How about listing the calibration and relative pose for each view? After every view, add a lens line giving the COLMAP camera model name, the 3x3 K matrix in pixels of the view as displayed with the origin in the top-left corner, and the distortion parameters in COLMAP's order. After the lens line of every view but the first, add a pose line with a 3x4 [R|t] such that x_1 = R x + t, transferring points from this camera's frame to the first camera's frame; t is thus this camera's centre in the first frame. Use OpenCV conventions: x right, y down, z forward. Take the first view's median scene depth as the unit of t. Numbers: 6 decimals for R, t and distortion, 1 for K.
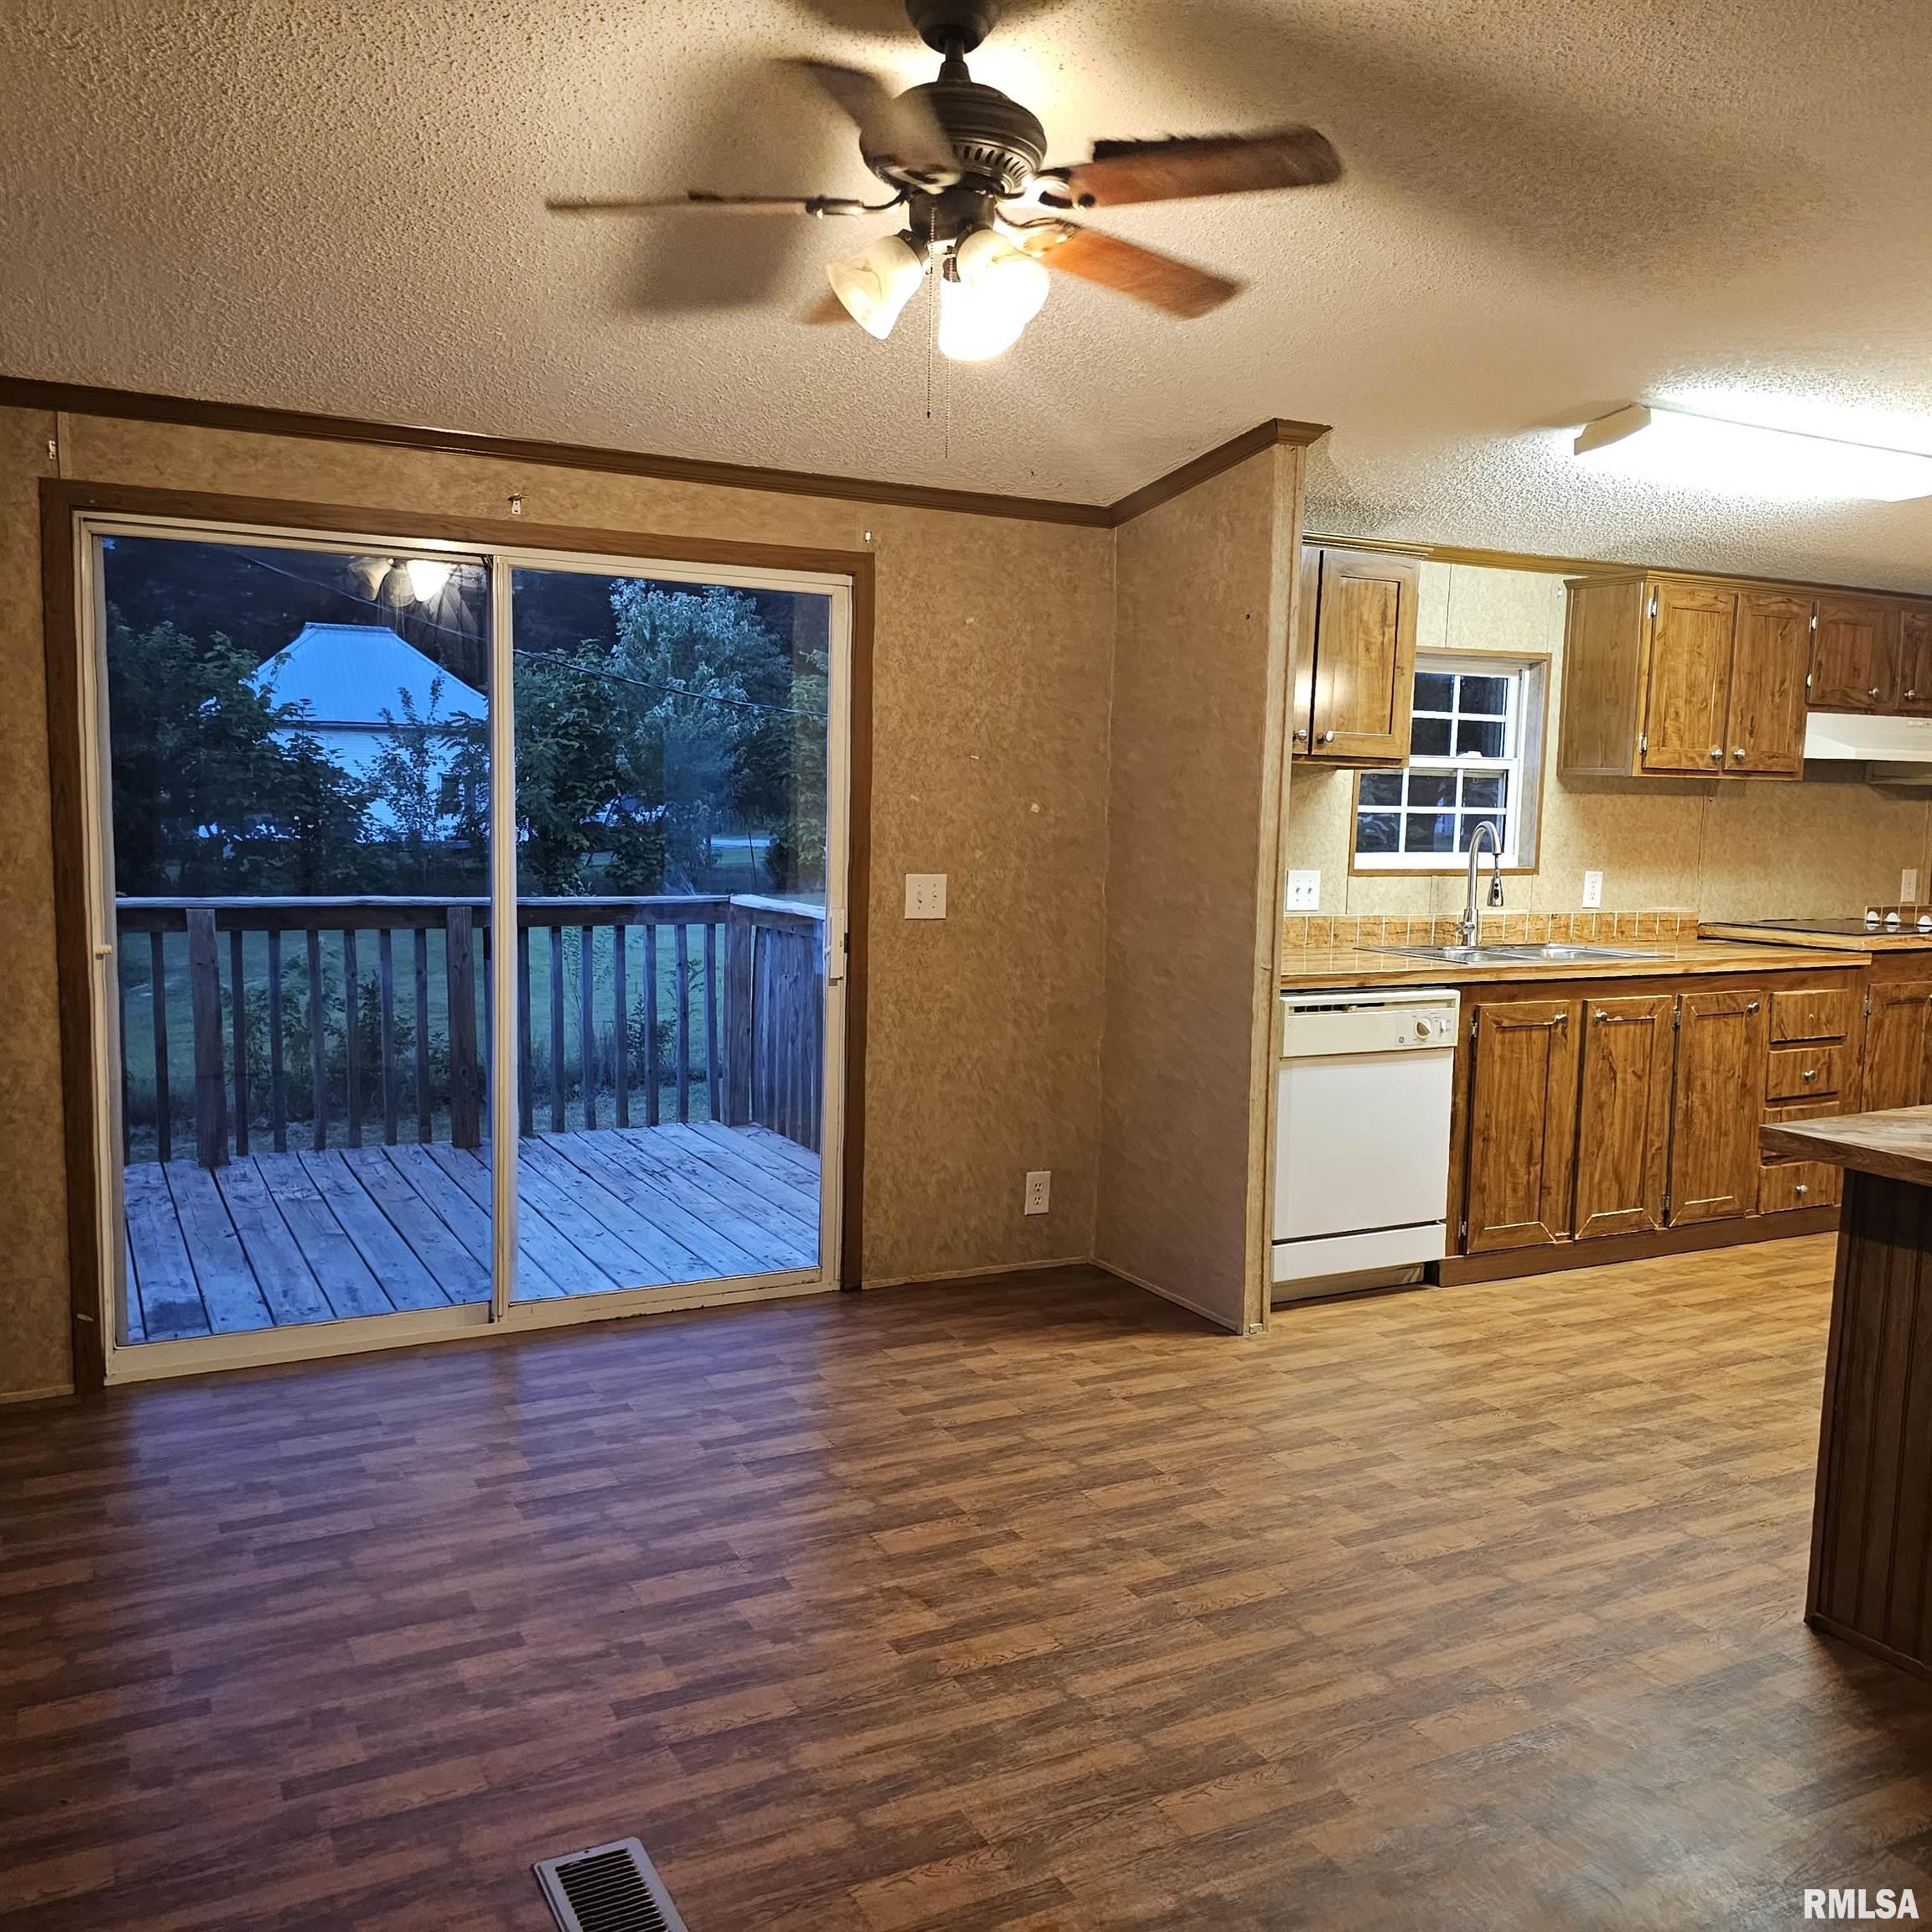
lens RADIAL K [[1727.6, 0, 963.7], [0, 1727.6, 959.2], [0, 0, 1]] dist [0.102917, -0.096866]
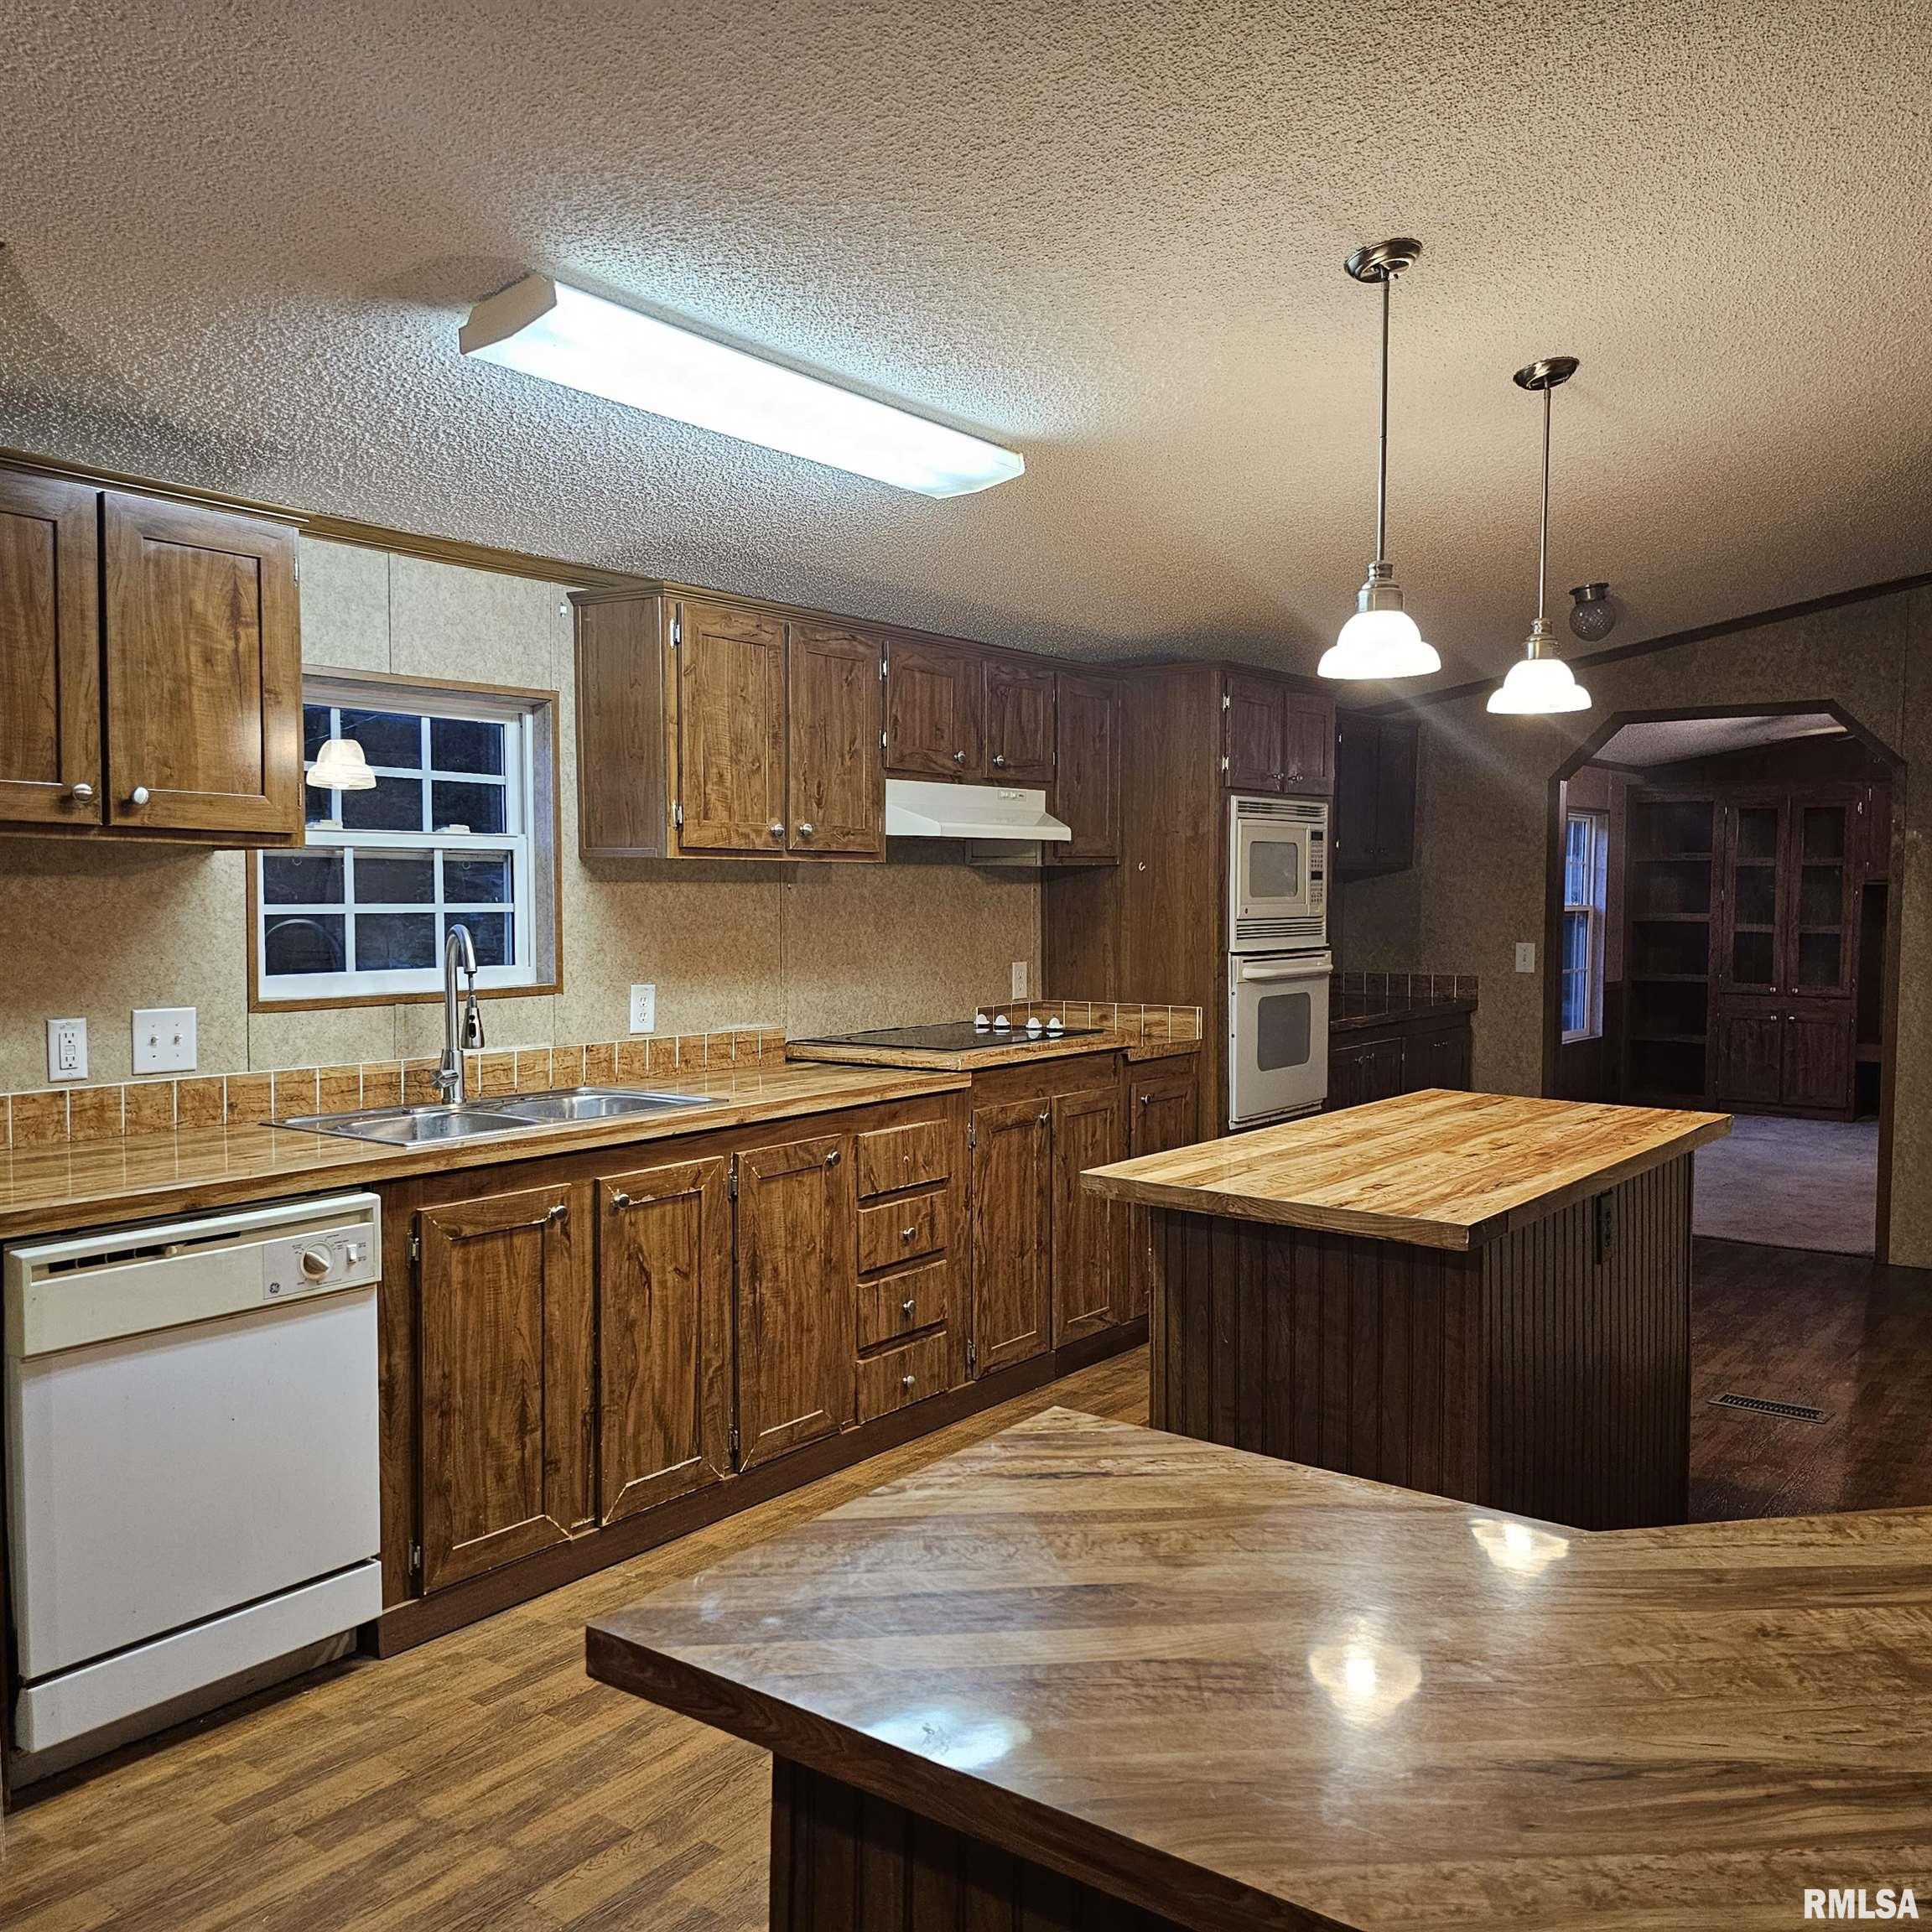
lens RADIAL K [[1727.6, 0, 962.6], [0, 1727.6, 964.0], [0, 0, 1]] dist [0.102917, -0.096866]
pose [[0.908914, -0.039624, 0.415096, 0.190803], [0.058605, 0.997733, -0.033084, -0.028473], [-0.412844, 0.054397, 0.909176, 0.286480]]
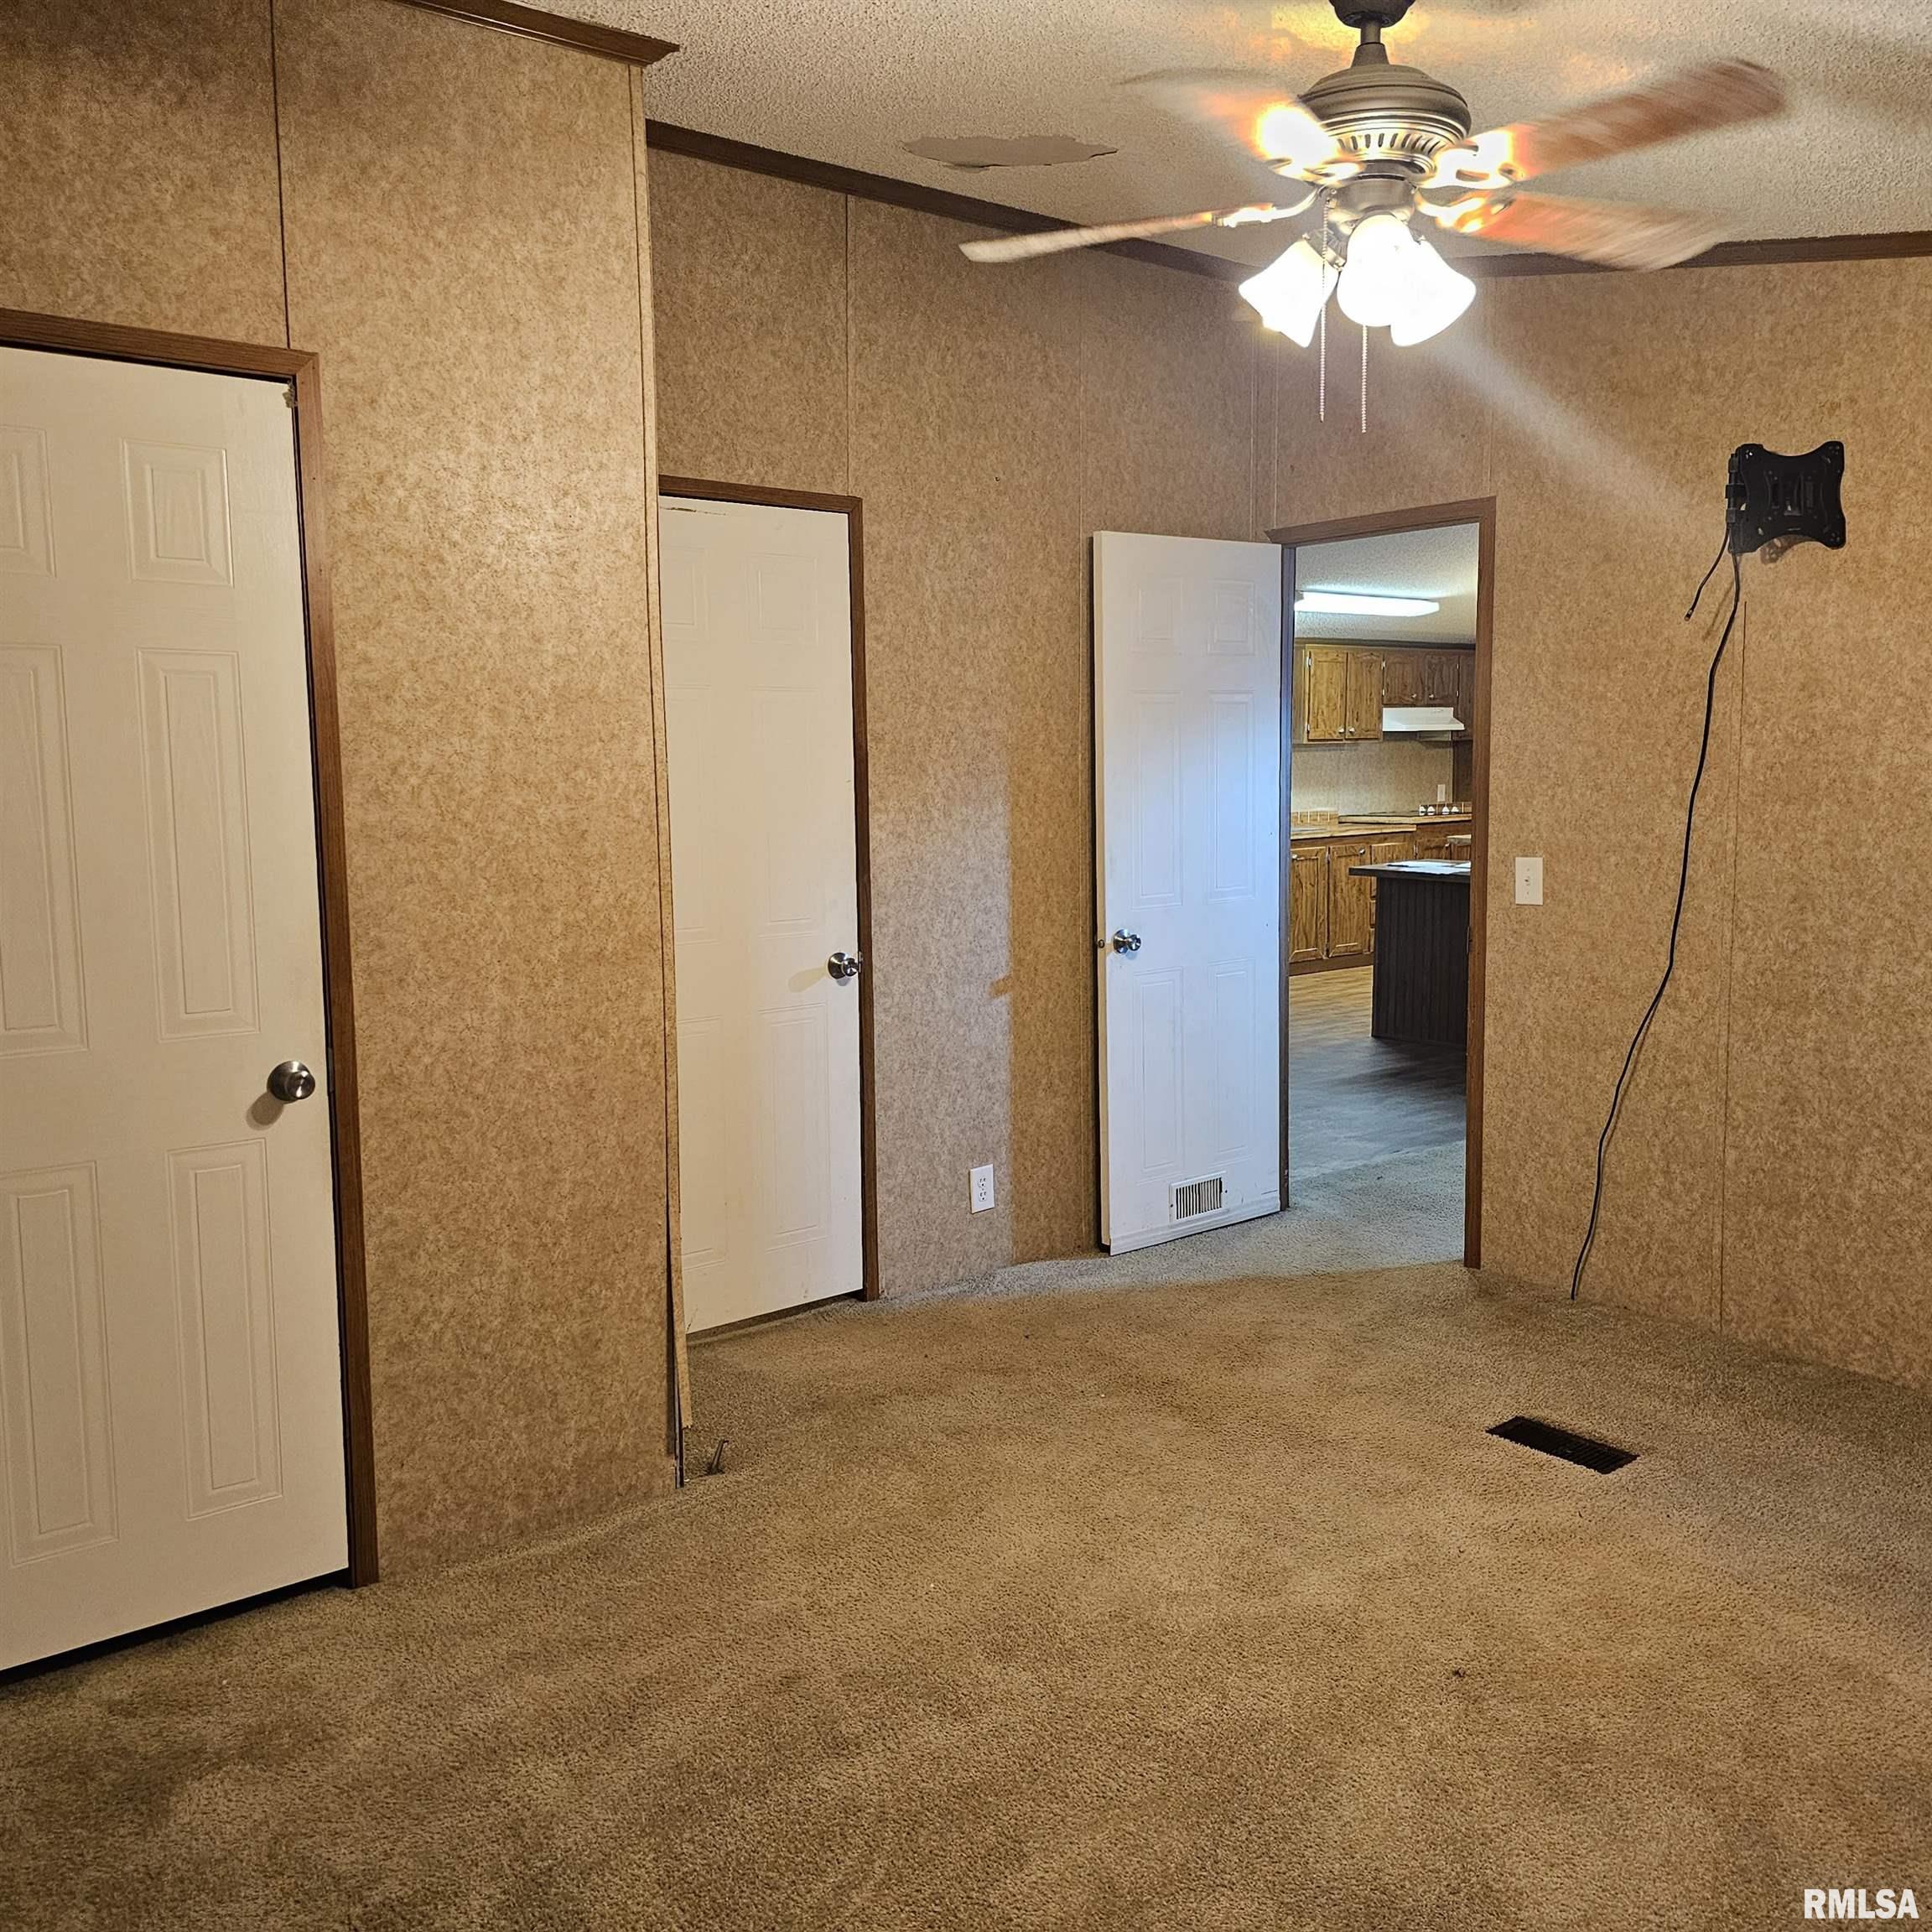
lens RADIAL K [[1727.6, 0, 958.8], [0, 1727.6, 929.0], [0, 0, 1]] dist [0.102917, -0.096866]
pose [[0.984384, -0.049403, 0.168963, -0.378295], [0.047425, 0.998751, 0.015726, 0.063486], [-0.169529, -0.007467, 0.985497, -0.957422]]
